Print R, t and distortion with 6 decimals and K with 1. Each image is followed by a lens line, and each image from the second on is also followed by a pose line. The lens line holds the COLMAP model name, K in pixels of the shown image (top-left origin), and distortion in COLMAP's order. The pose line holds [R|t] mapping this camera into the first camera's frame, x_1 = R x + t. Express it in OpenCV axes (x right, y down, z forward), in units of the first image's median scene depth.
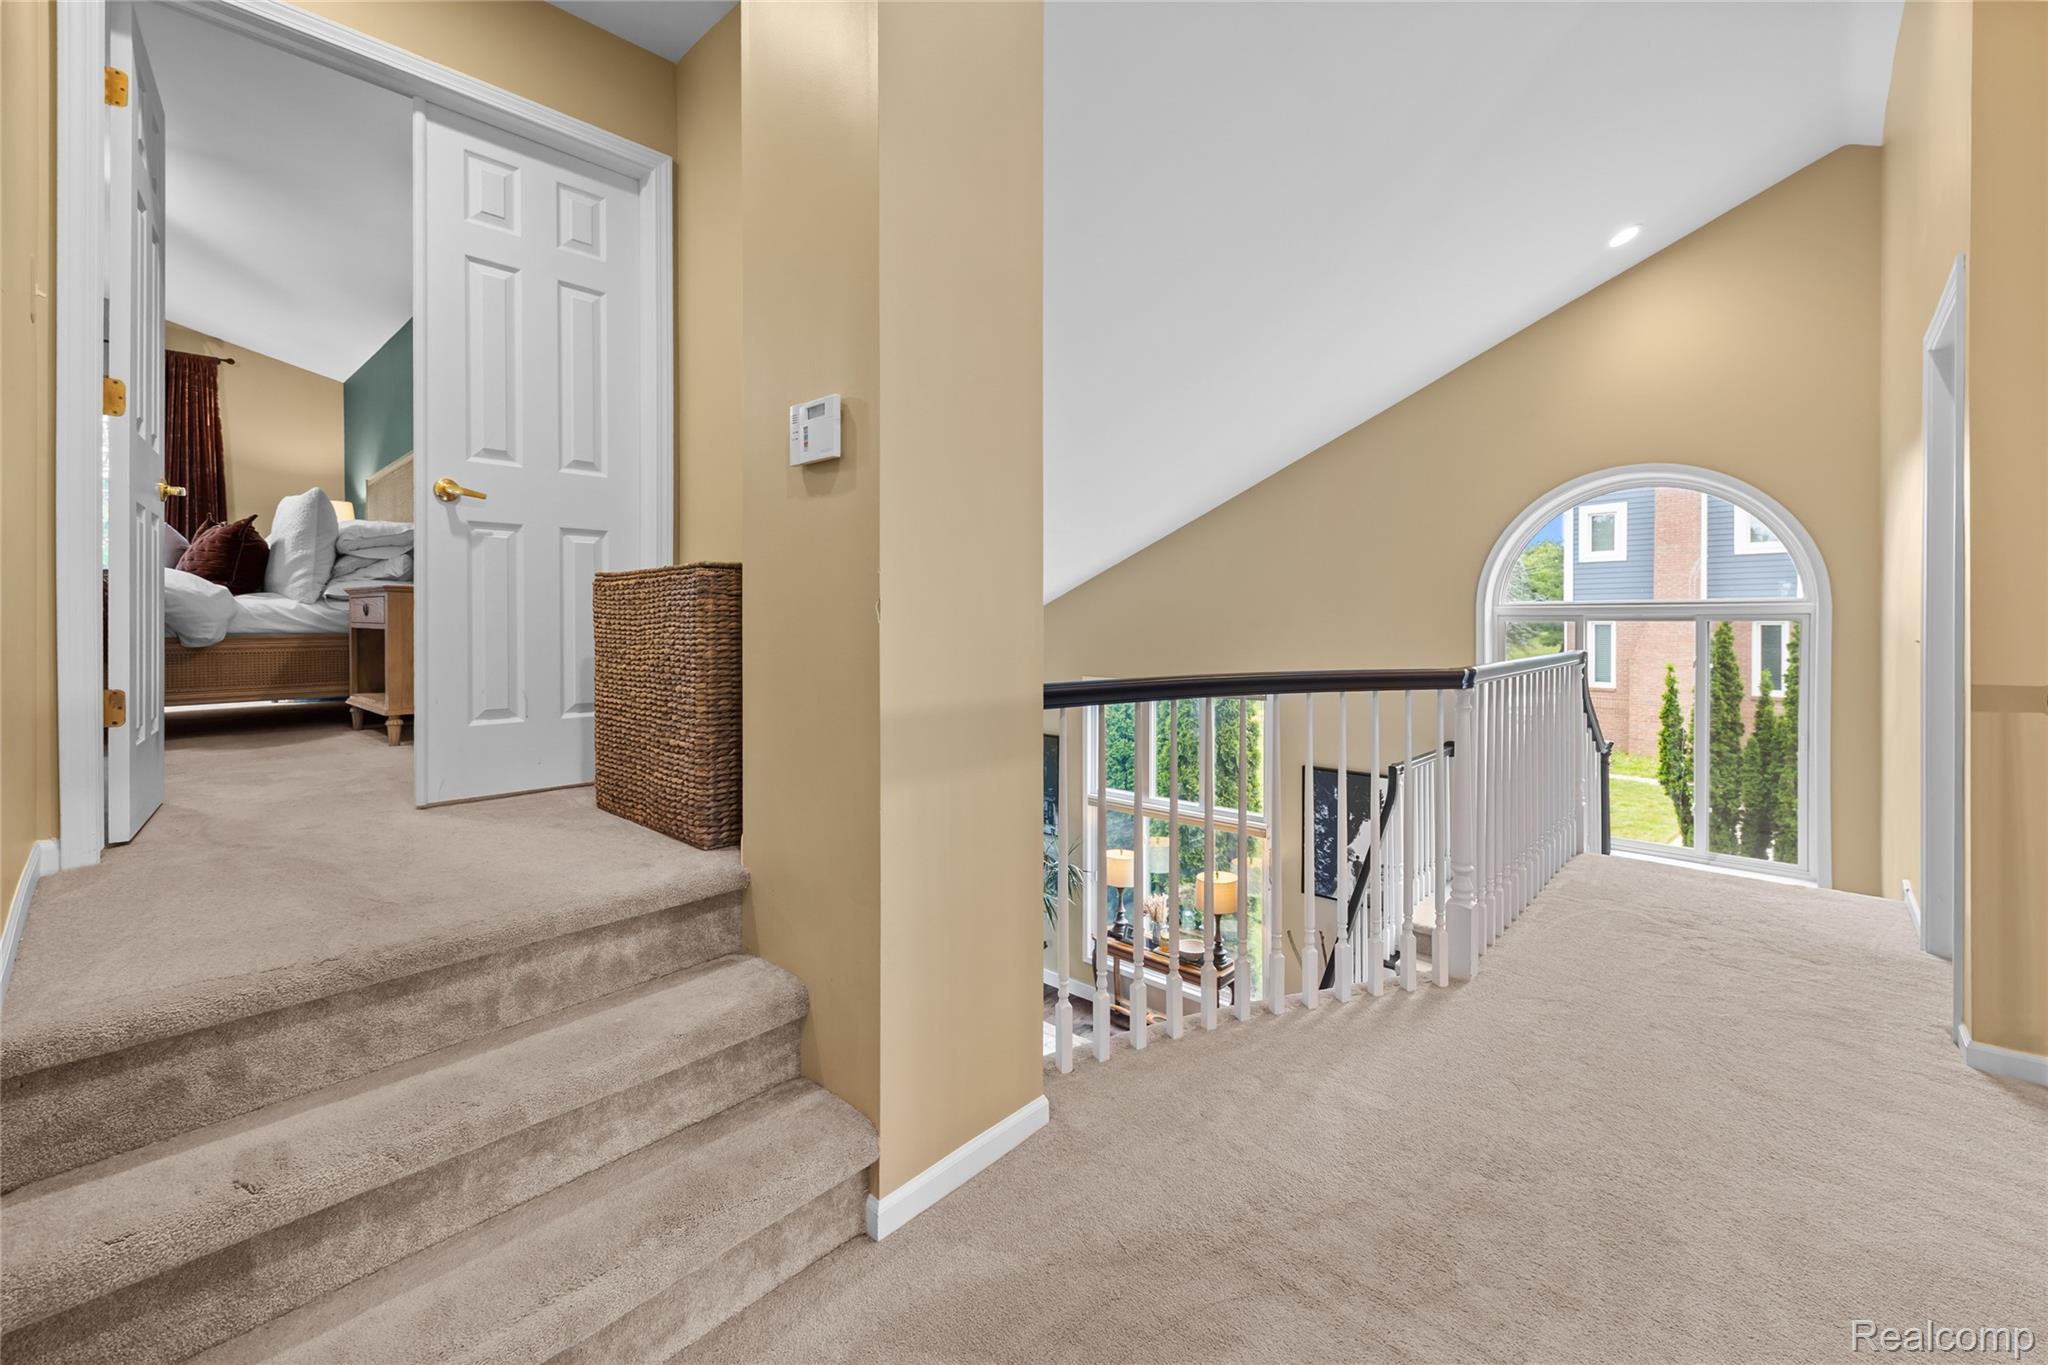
lens RADIAL K [[839.9, 0, 1028.6], [0, 839.9, 633.4], [0, 0, 1]] dist [0.008613, -0.000941]
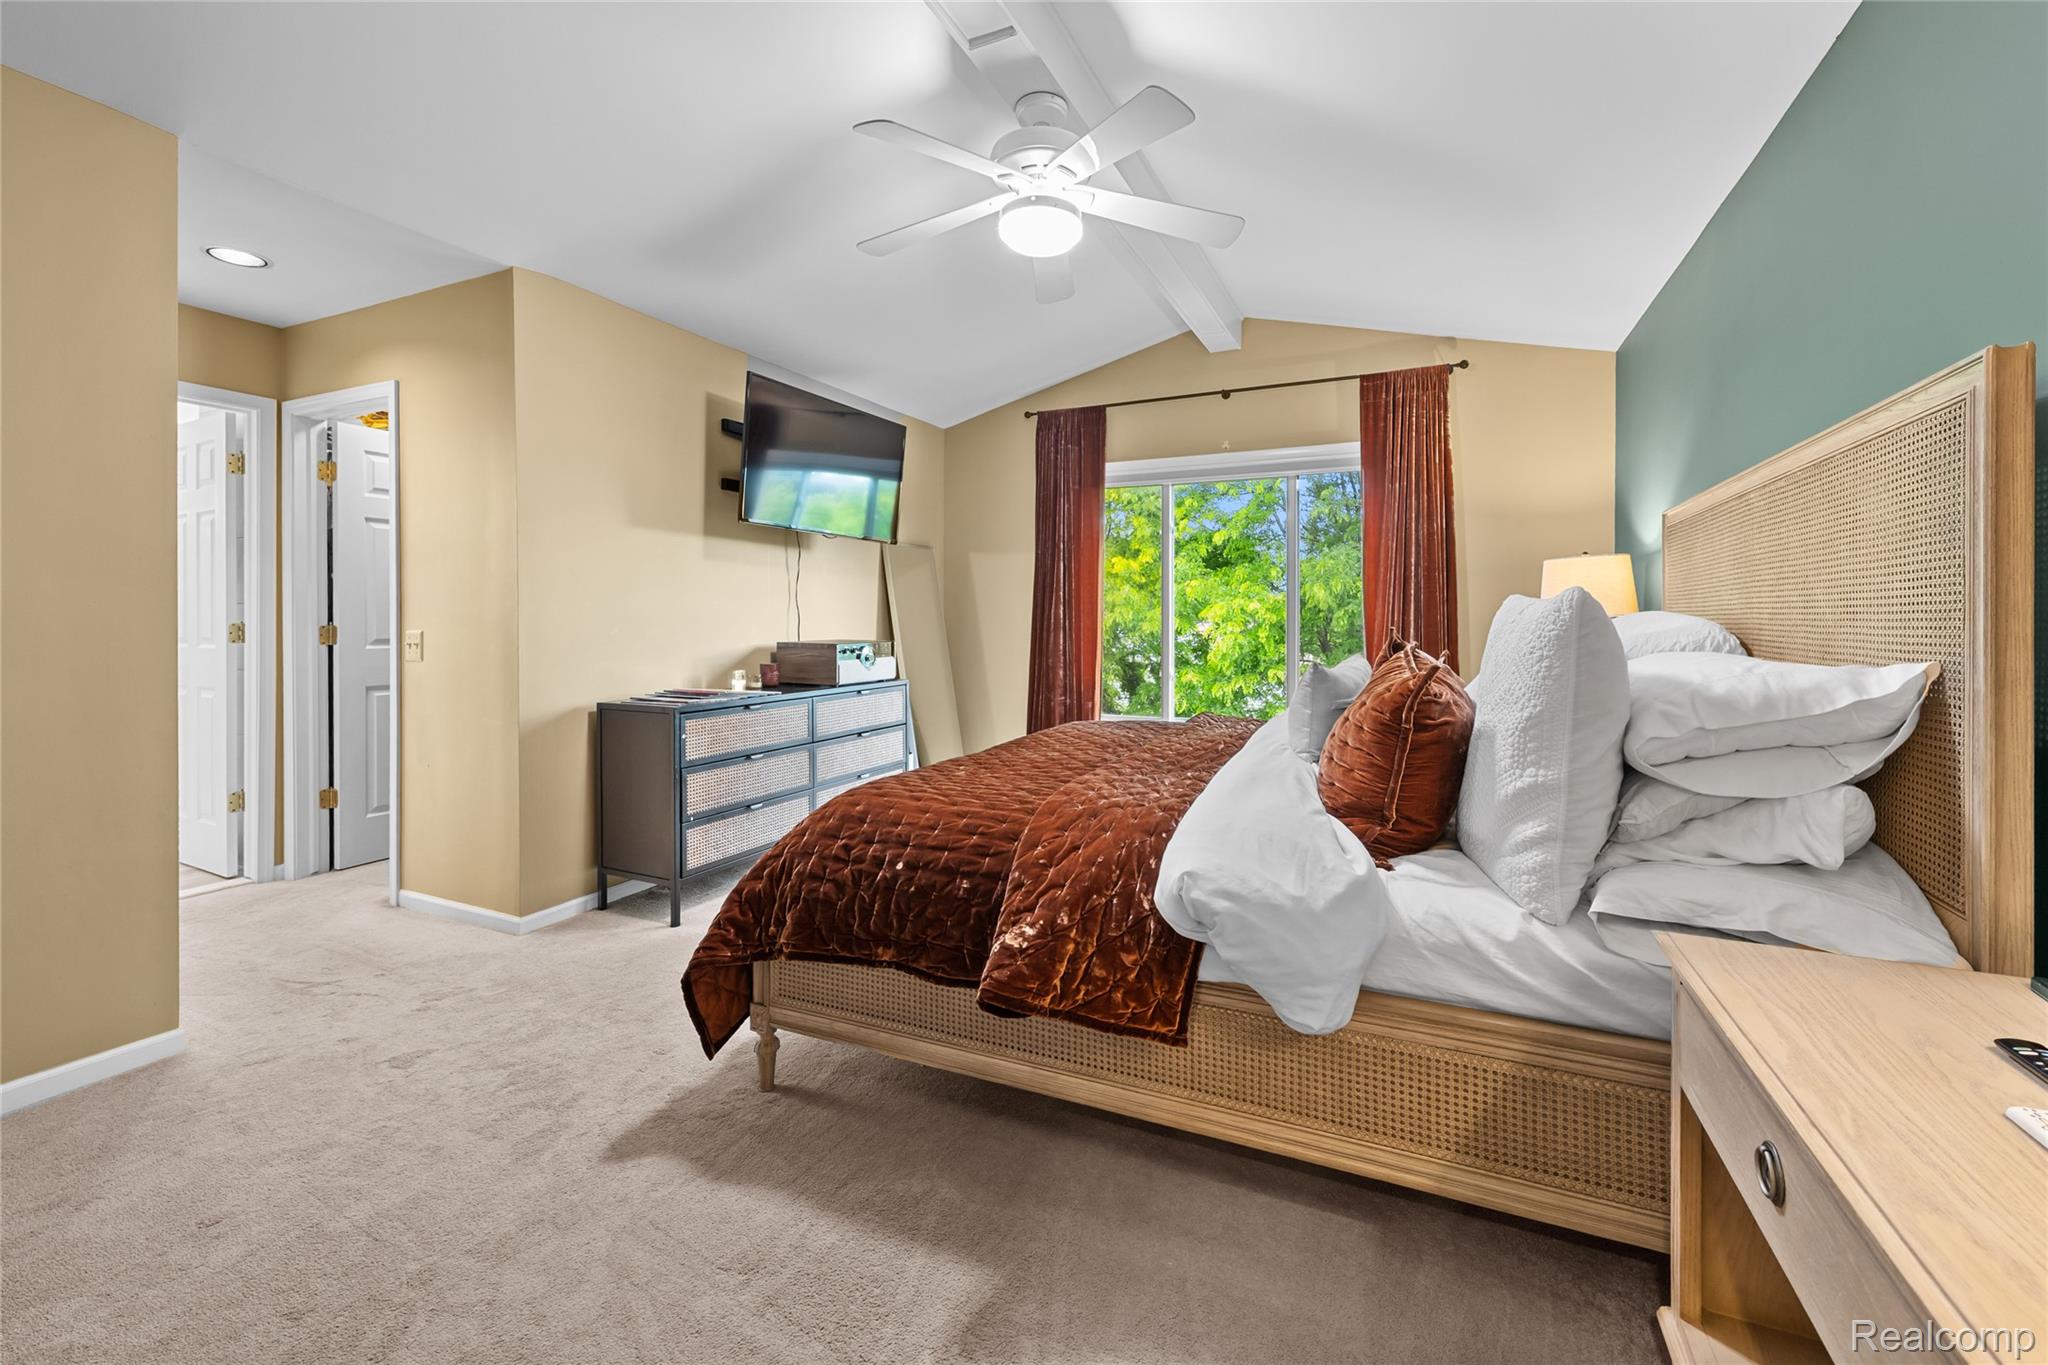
lens RADIAL K [[839.9, 0, 1038.5], [0, 839.9, 631.9], [0, 0, 1]] dist [0.008613, -0.000941]
pose [[0.304512, 0.010868, -0.952447, -0.552299], [-0.010227, 0.999915, 0.008140, -0.147576], [0.952454, 0.007262, 0.304597, 0.652107]]
